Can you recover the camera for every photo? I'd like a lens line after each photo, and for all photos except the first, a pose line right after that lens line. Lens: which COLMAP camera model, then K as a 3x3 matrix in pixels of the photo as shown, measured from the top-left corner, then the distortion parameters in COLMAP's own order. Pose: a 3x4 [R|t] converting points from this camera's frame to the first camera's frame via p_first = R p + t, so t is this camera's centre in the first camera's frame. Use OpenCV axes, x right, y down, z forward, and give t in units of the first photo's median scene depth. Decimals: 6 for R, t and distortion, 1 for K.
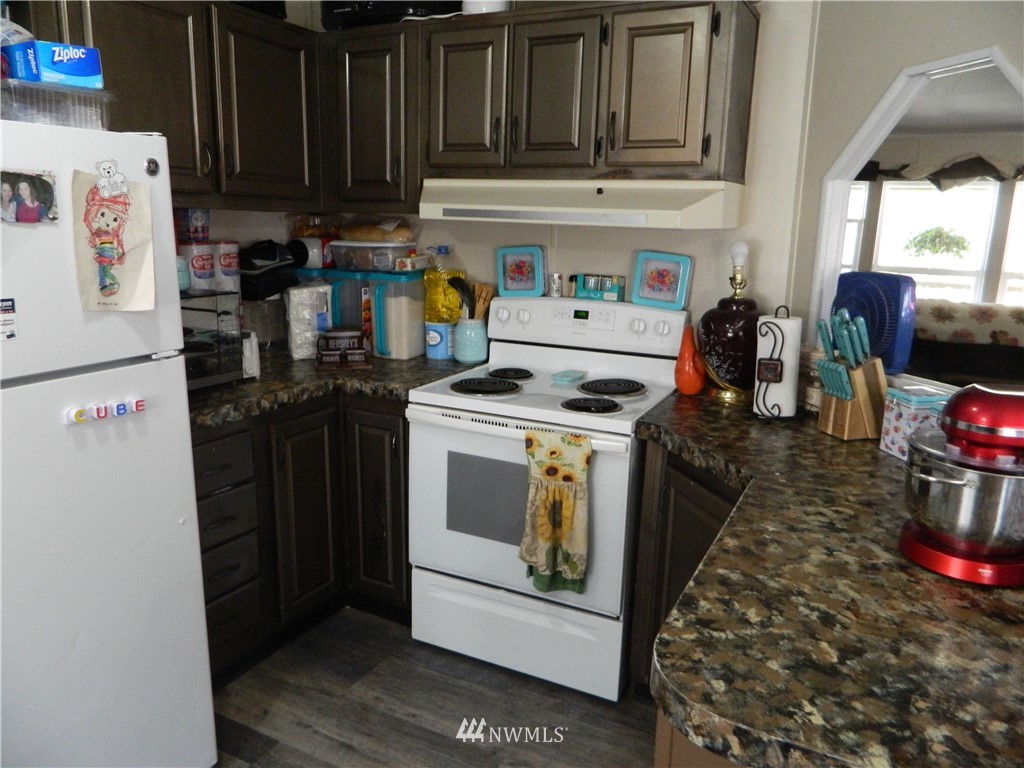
lens RADIAL K [[758.3, 0, 511.9], [0, 758.3, 380.5], [0, 0, 1]] dist [0.003951, -0.002067]
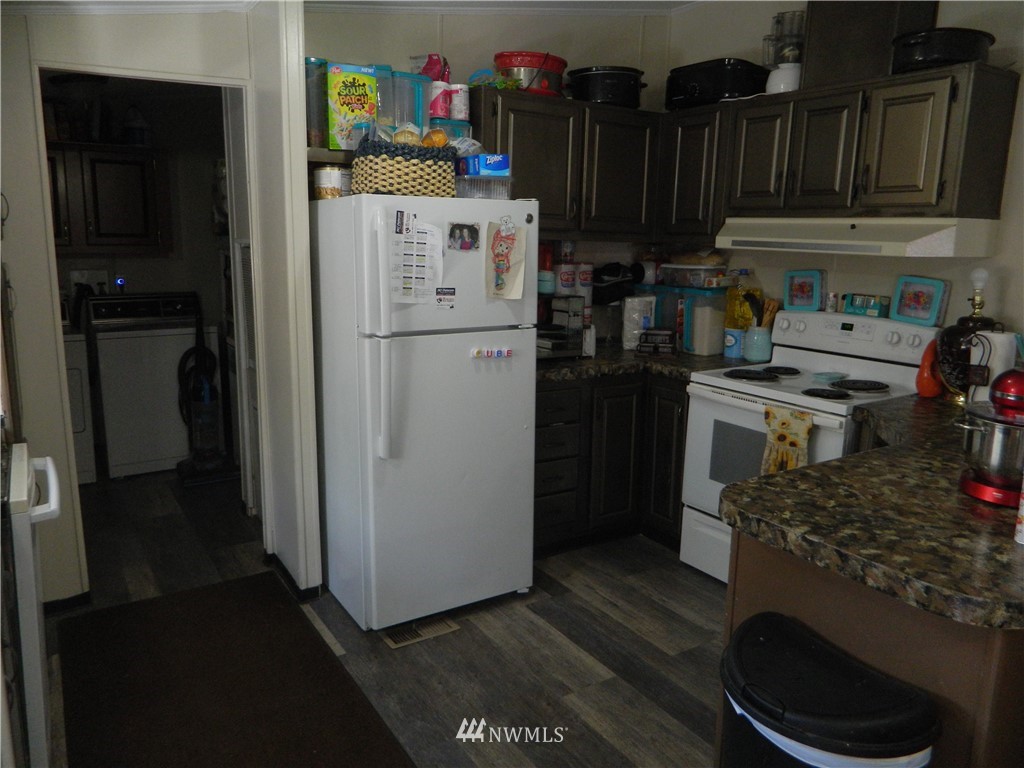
lens RADIAL K [[758.3, 0, 510.8], [0, 758.3, 384.1], [0, 0, 1]] dist [0.003951, -0.002067]
pose [[0.868744, 0.091689, -0.486701, 0.265590], [-0.106312, 0.994330, -0.002442, 0.076635], [0.483717, 0.053863, 0.873565, -0.374416]]
